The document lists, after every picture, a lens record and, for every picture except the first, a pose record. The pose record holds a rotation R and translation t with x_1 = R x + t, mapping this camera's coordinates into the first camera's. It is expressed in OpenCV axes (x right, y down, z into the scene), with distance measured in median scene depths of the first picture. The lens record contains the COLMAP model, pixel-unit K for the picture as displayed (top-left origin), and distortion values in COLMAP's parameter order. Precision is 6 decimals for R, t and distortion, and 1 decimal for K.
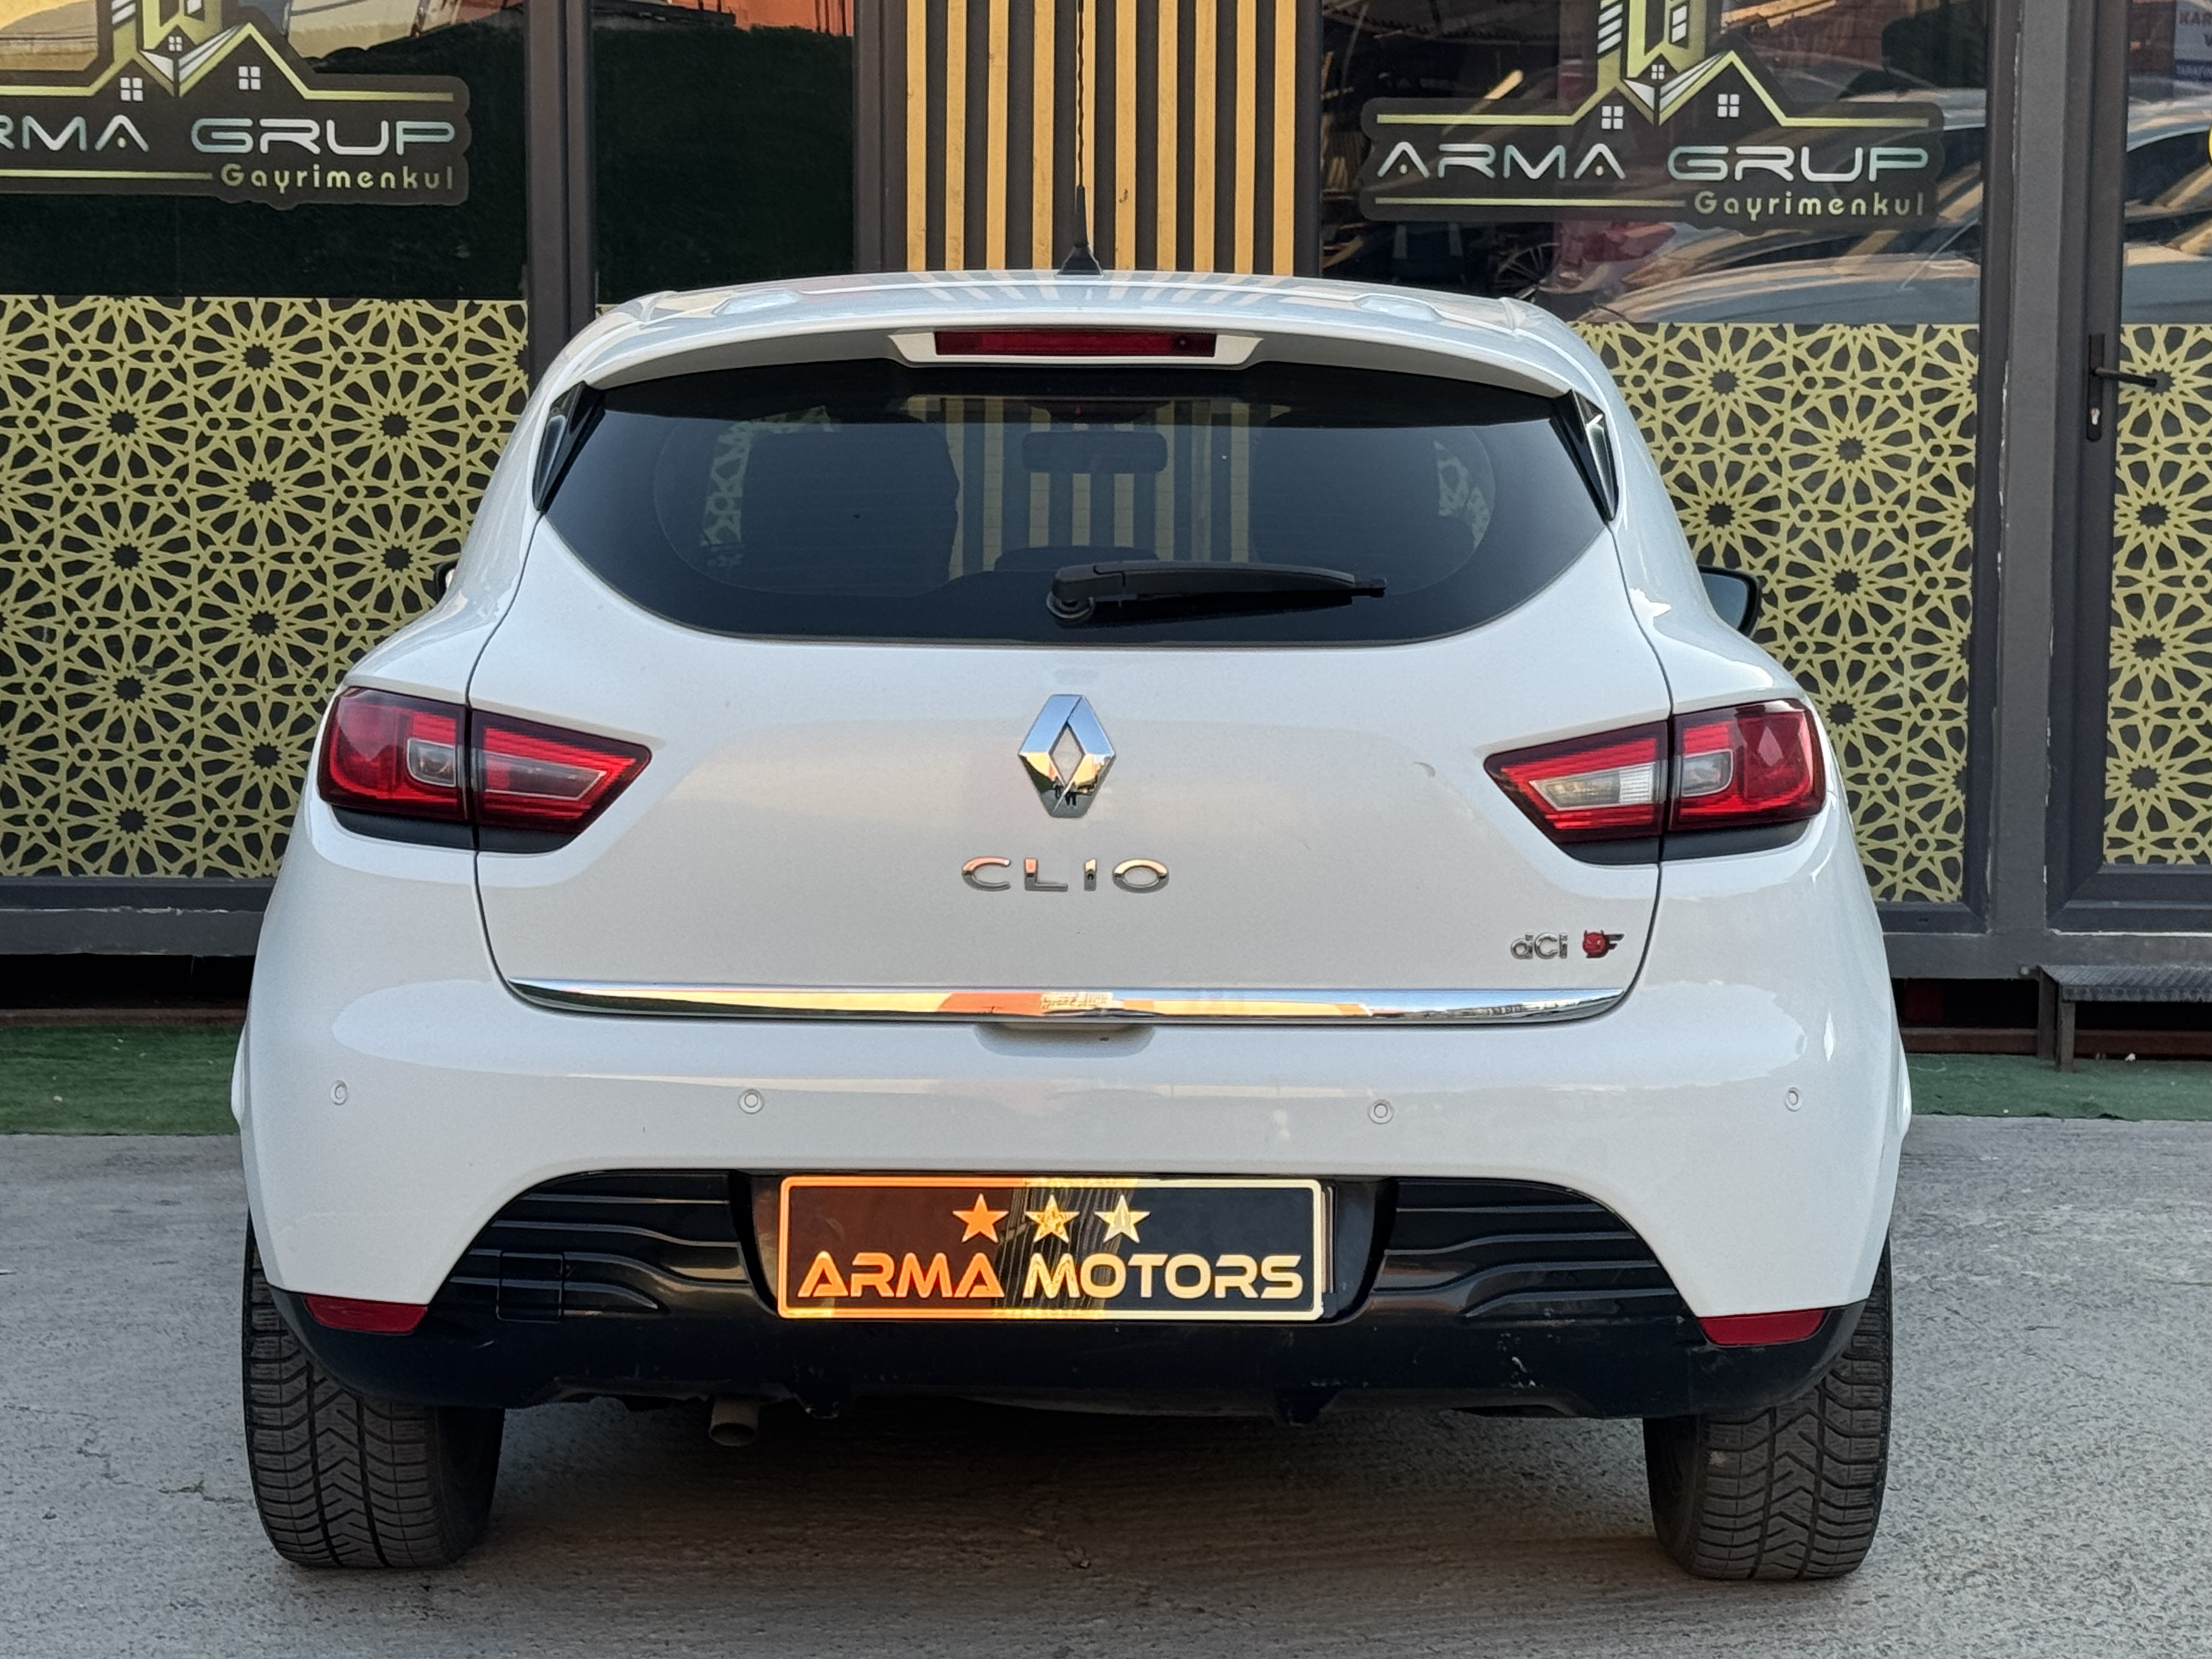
lens RADIAL K [[4658.5, 0, 1097.0], [0, 4658.5, 822.6], [0, 0, 1]] dist [0.171484, 0.000000]
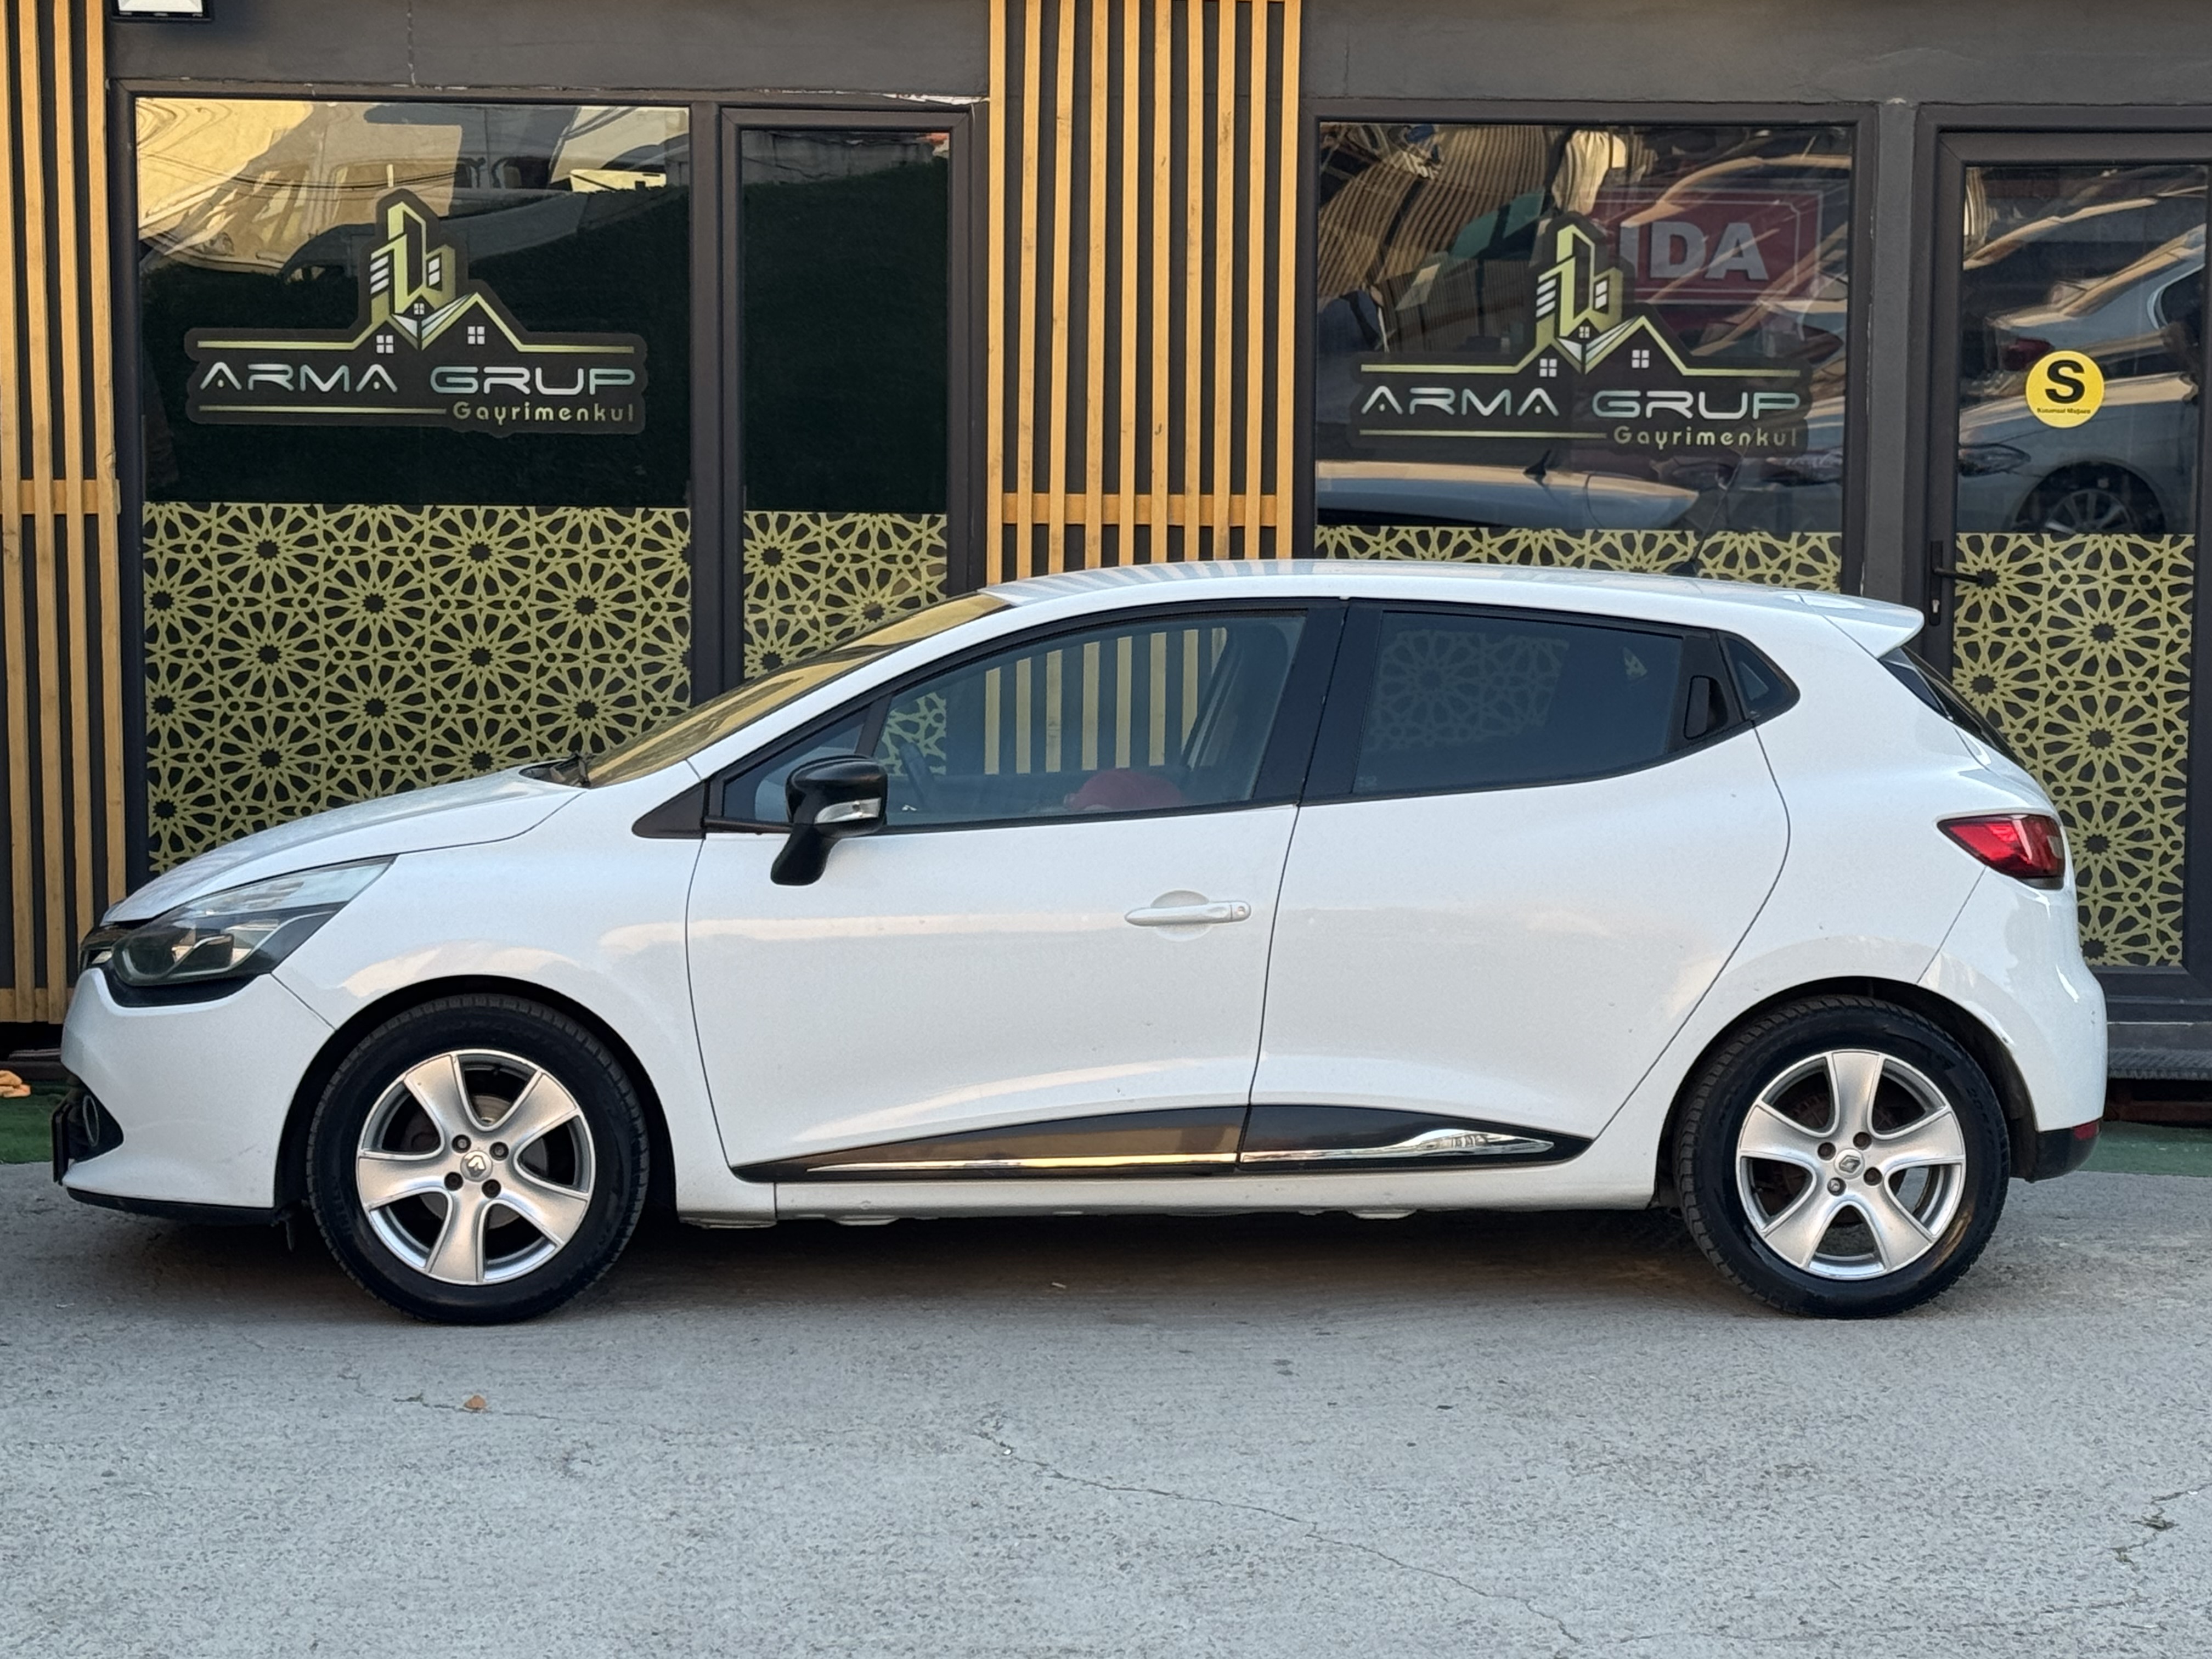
lens RADIAL K [[4658.5, 0, 1121.4], [0, 4658.5, 827.7], [0, 0, 1]] dist [0.171484, 0.000000]
pose [[0.998953, 0.007872, -0.045059, 0.052741], [-0.008232, 0.999936, -0.007820, -0.015943], [0.044994, 0.008182, 0.998954, -0.258673]]
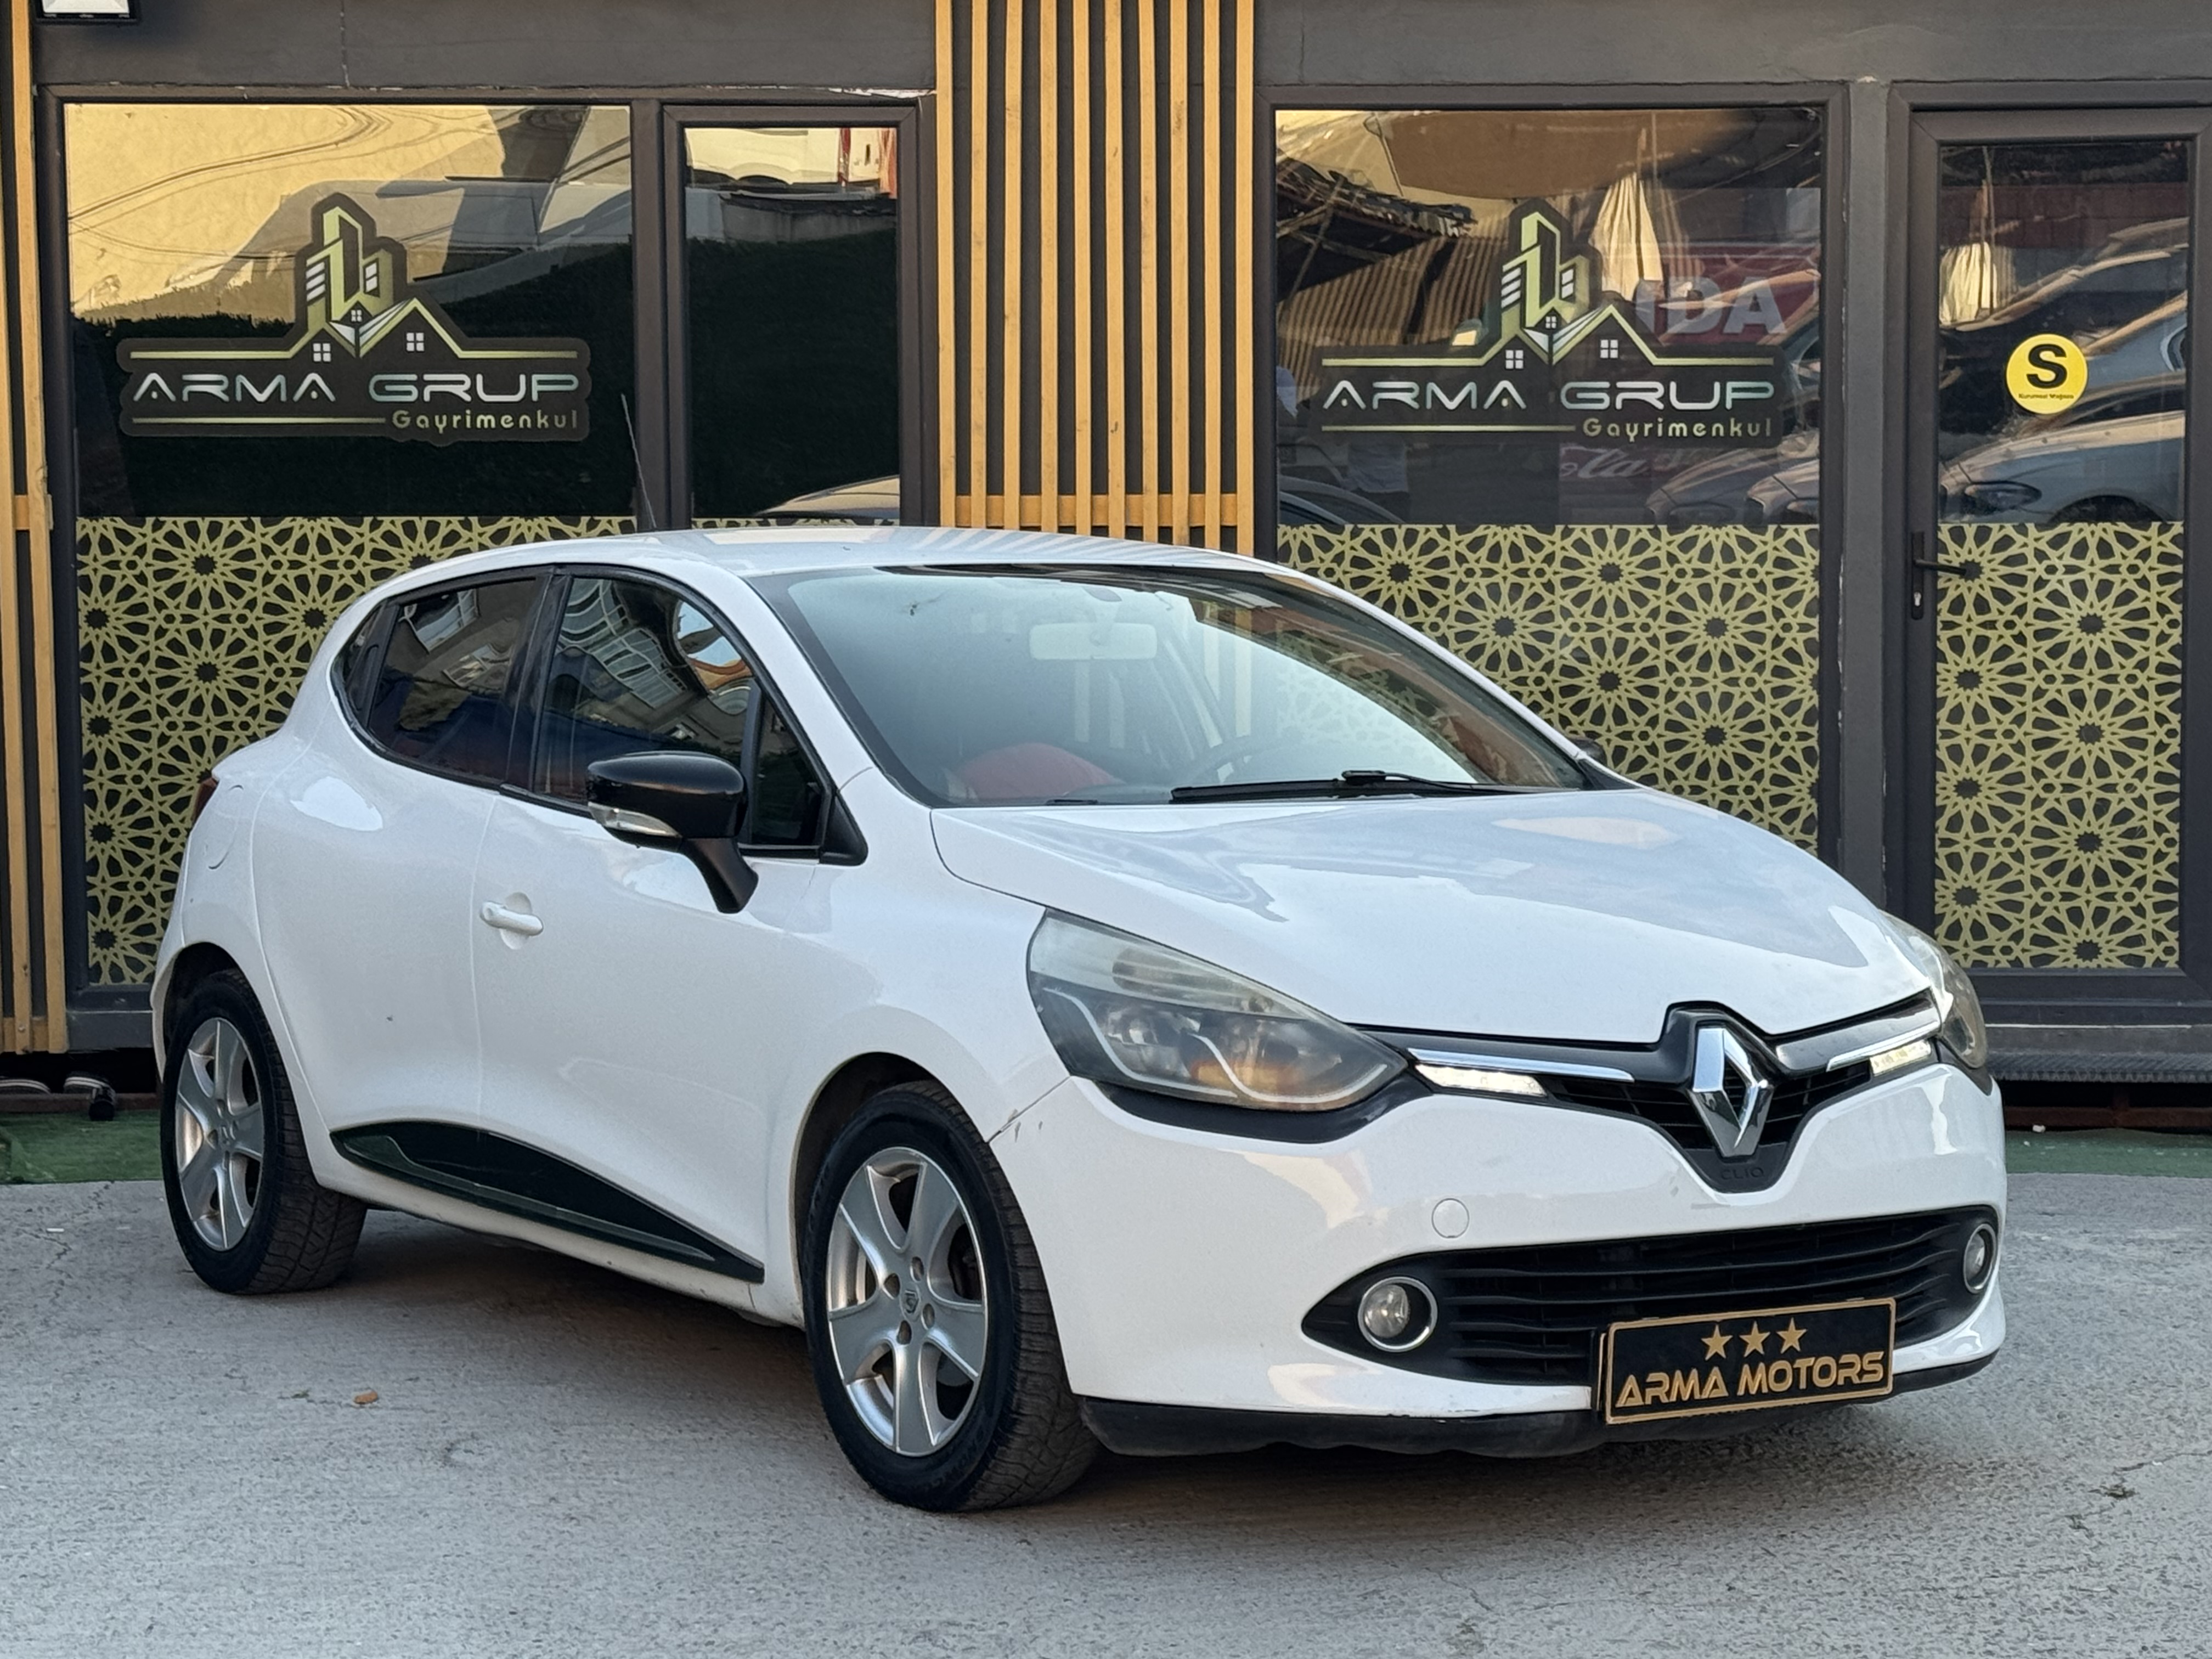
lens RADIAL K [[4658.5, 0, 1115.1], [0, 4658.5, 830.9], [0, 0, 1]] dist [0.171484, 0.000000]
pose [[0.998332, -0.005890, -0.057438, 0.074891], [0.004272, 0.999592, -0.028253, 0.007003], [0.057581, 0.027961, 0.997949, -0.222335]]
